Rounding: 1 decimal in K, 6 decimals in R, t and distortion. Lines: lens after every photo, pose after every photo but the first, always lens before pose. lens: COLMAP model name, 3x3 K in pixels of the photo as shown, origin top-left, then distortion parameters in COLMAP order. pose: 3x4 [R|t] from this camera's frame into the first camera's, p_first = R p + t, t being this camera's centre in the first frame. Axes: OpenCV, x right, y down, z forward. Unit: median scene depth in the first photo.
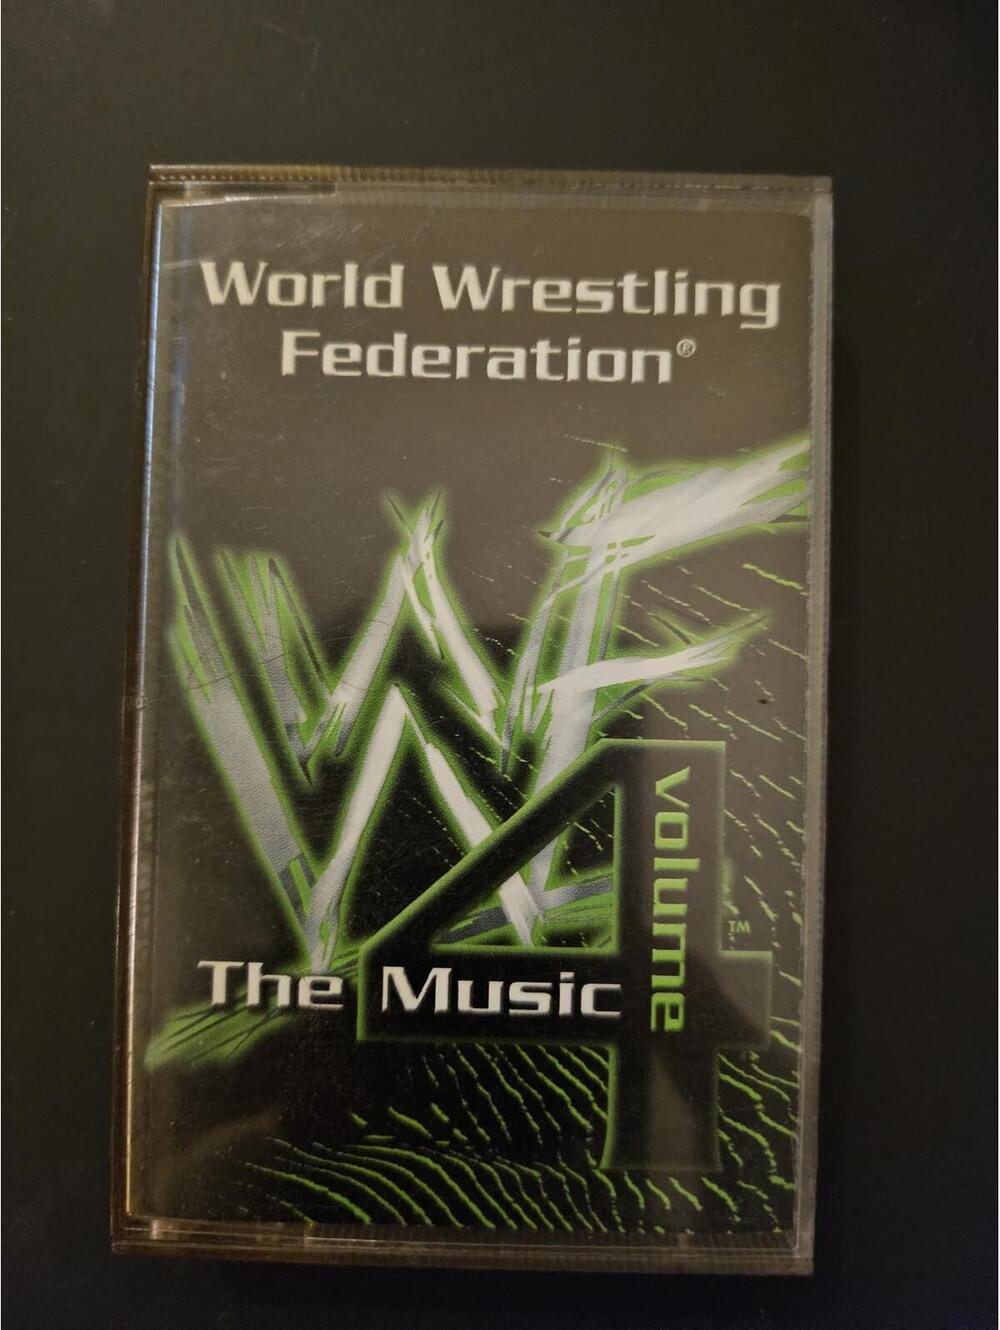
lens RADIAL K [[933.8, 0, 499.3], [0, 933.8, 669.2], [0, 0, 1]] dist [0.000514, -0.002709]
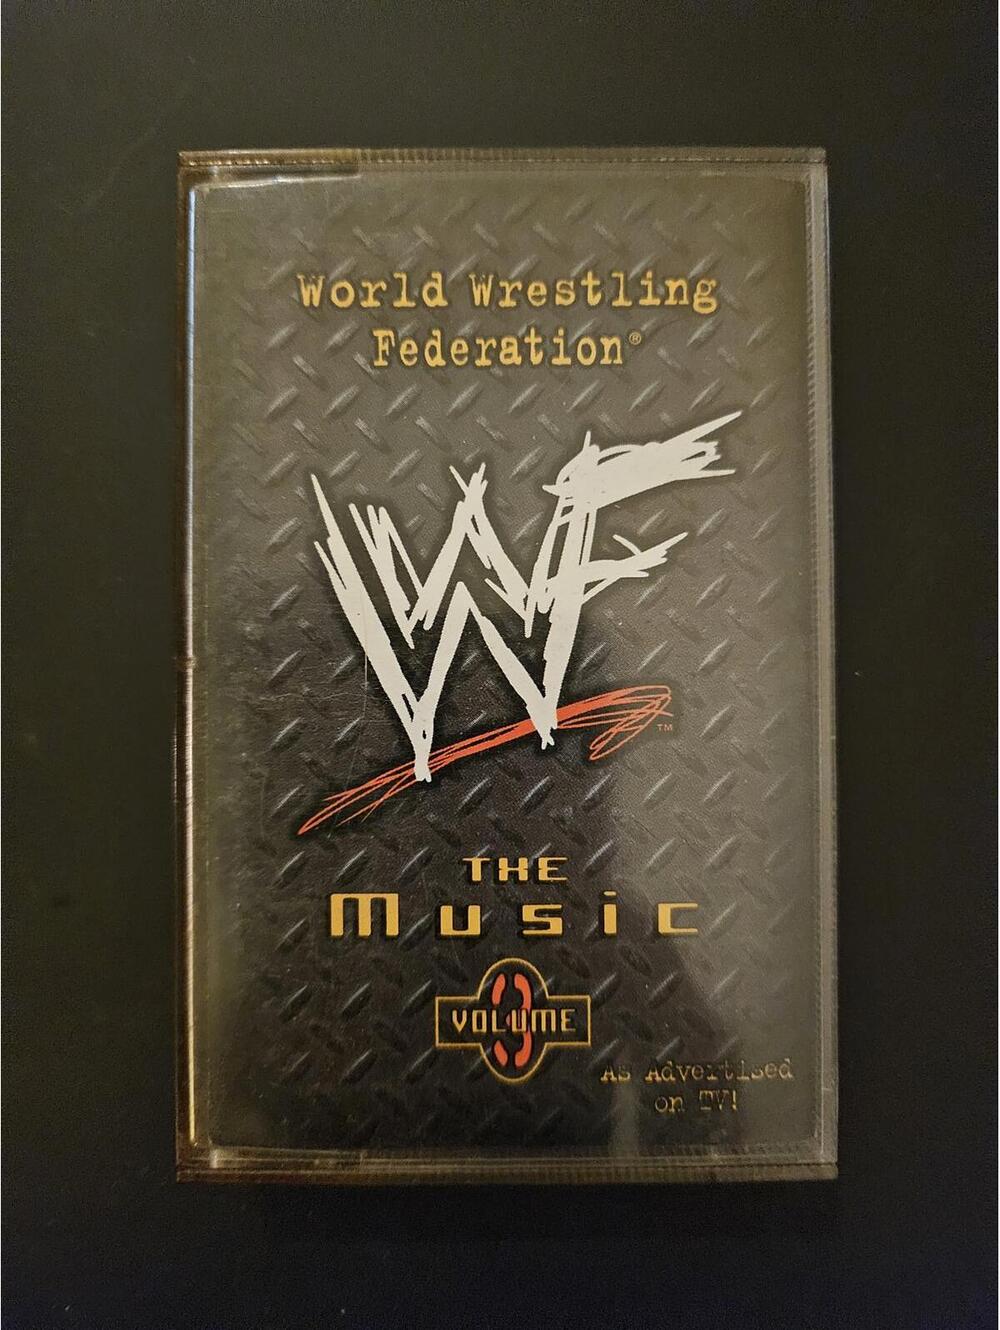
lens RADIAL K [[933.8, 0, 499.9], [0, 933.8, 660.2], [0, 0, 1]] dist [0.000514, -0.002709]
pose [[0.999249, -0.026140, -0.028592, 0.001045], [0.026983, 0.999200, 0.029528, 0.101499], [0.027797, -0.030277, 0.999155, -0.622592]]
